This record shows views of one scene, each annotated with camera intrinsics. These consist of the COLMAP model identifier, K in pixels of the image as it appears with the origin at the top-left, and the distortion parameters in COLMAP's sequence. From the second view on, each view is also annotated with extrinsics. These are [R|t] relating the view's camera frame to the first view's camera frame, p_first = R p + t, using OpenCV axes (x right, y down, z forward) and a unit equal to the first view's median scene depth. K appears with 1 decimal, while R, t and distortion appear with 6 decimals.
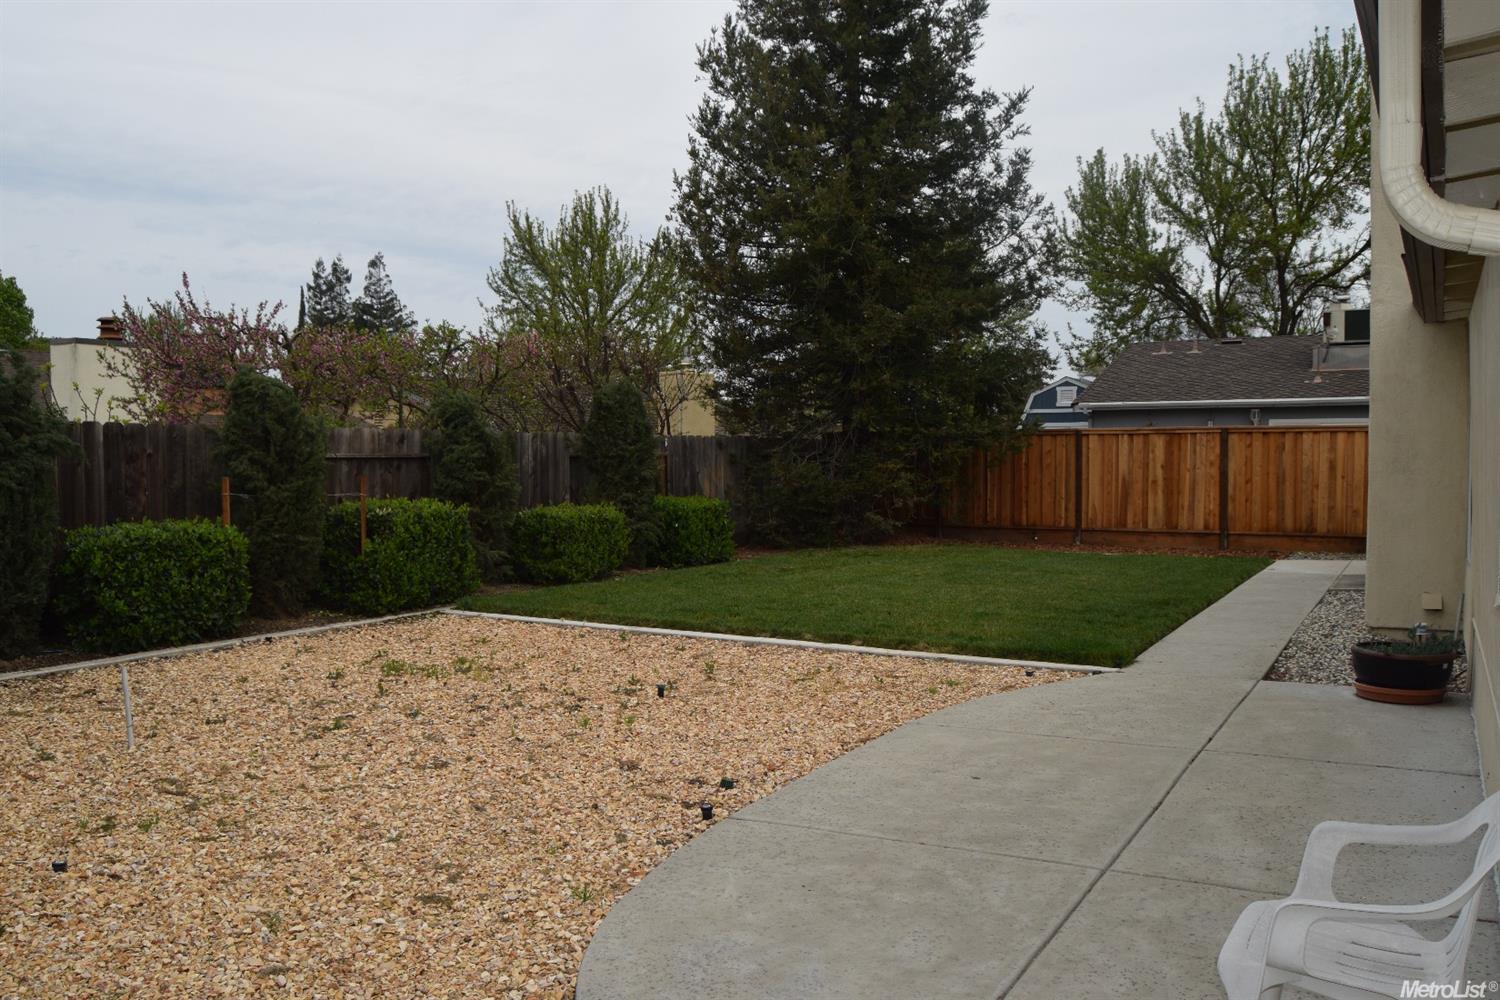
lens RADIAL K [[1181.2, 0, 750.0], [0, 1181.2, 500.0], [0, 0, 1]] dist [-0.097762, 0.037421]
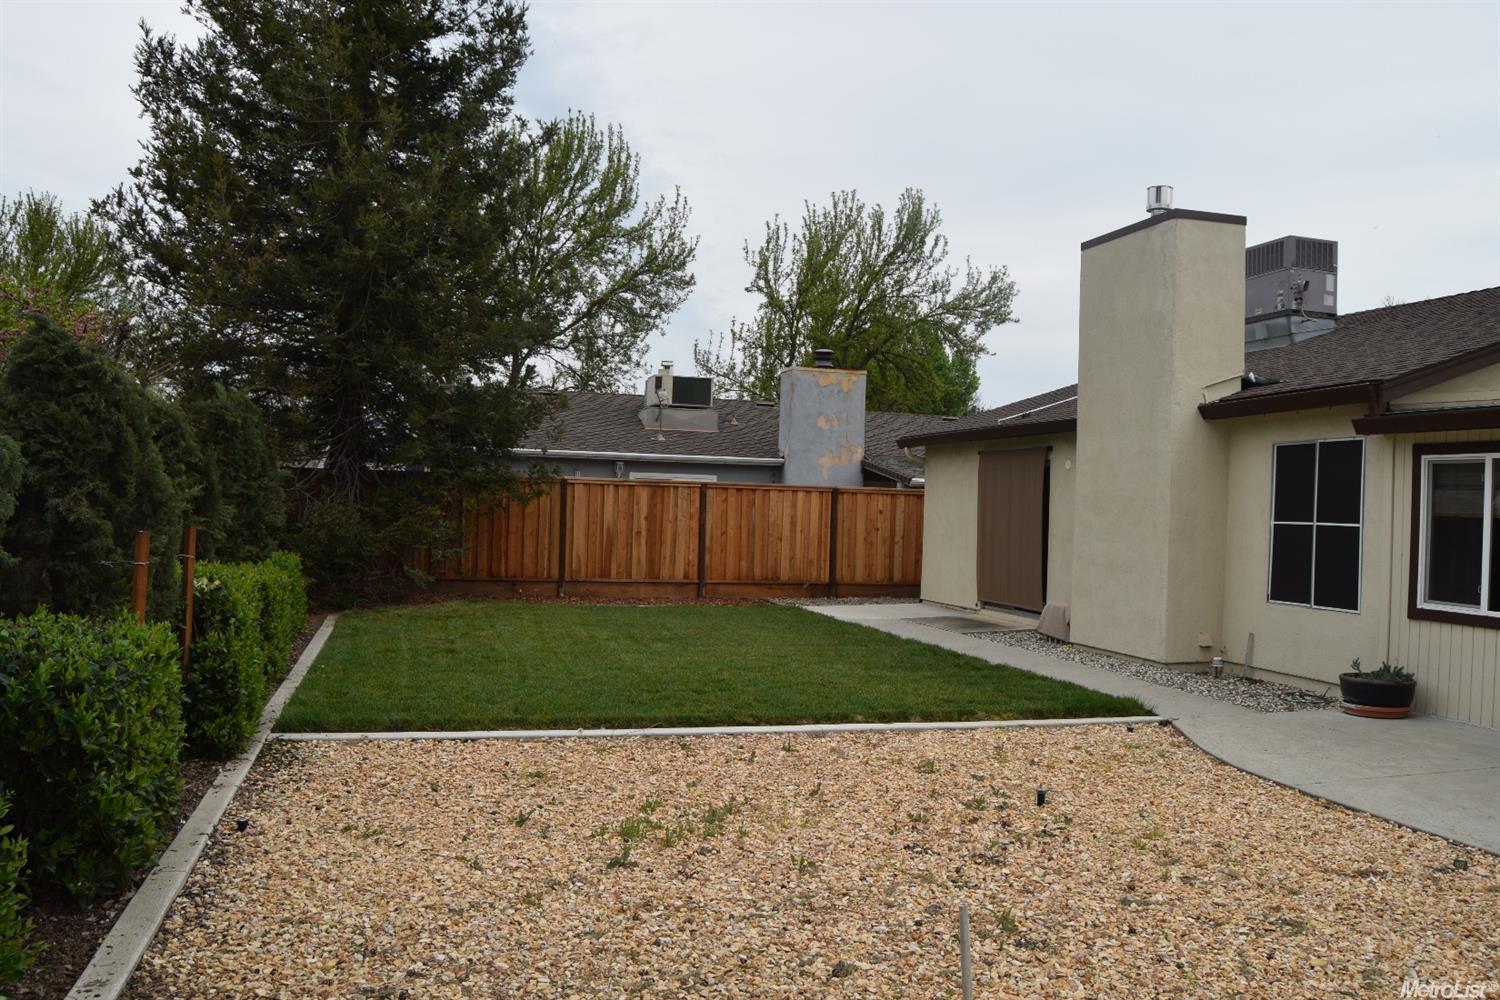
lens RADIAL K [[1181.2, 0, 750.0], [0, 1181.2, 500.0], [0, 0, 1]] dist [-0.097762, 0.037421]
pose [[0.683365, 0.029278, 0.729490, -0.340129], [-0.005956, 0.999386, -0.034531, -0.009306], [-0.730053, 0.019252, 0.683119, 0.228815]]
